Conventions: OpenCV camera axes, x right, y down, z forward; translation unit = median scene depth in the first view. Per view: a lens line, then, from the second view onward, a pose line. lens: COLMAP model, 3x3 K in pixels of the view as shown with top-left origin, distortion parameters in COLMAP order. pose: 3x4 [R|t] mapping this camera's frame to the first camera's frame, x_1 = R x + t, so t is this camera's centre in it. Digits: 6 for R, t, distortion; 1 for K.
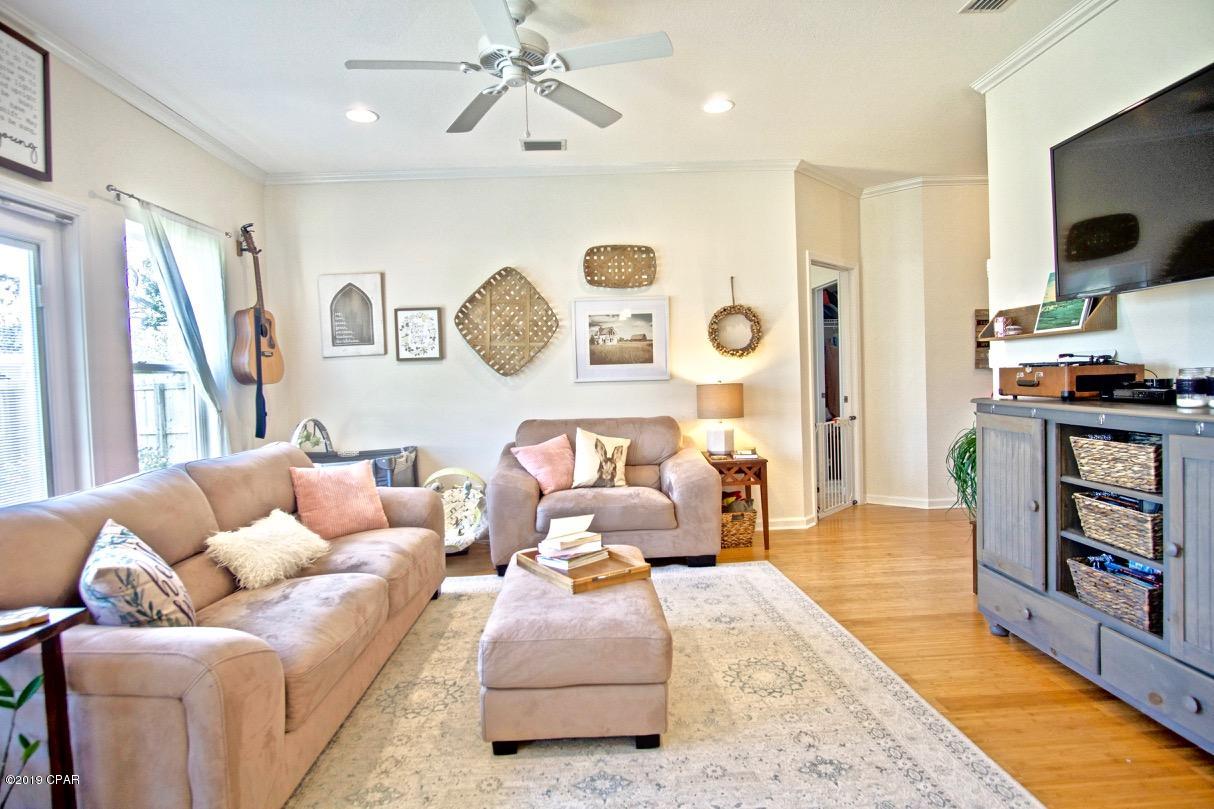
lens RADIAL K [[643.5, 0, 607.0], [0, 643.5, 404.5], [0, 0, 1]] dist [-0.003415, -0.000741]
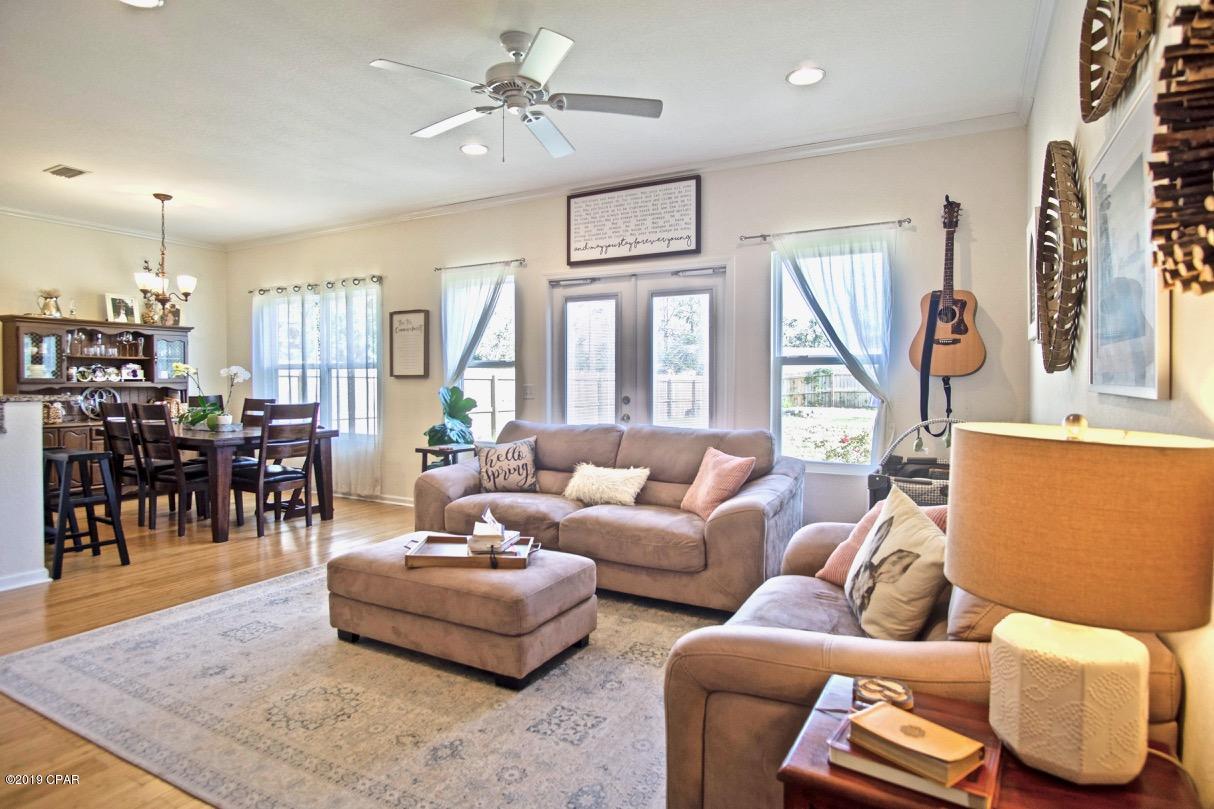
lens RADIAL K [[643.5, 0, 607.0], [0, 643.5, 404.5], [0, 0, 1]] dist [-0.003415, -0.000741]
pose [[-0.508689, 0.068213, -0.858244, 0.745846], [-0.021525, 0.995537, 0.091883, -0.101264], [0.860681, 0.065214, -0.504950, 1.686911]]
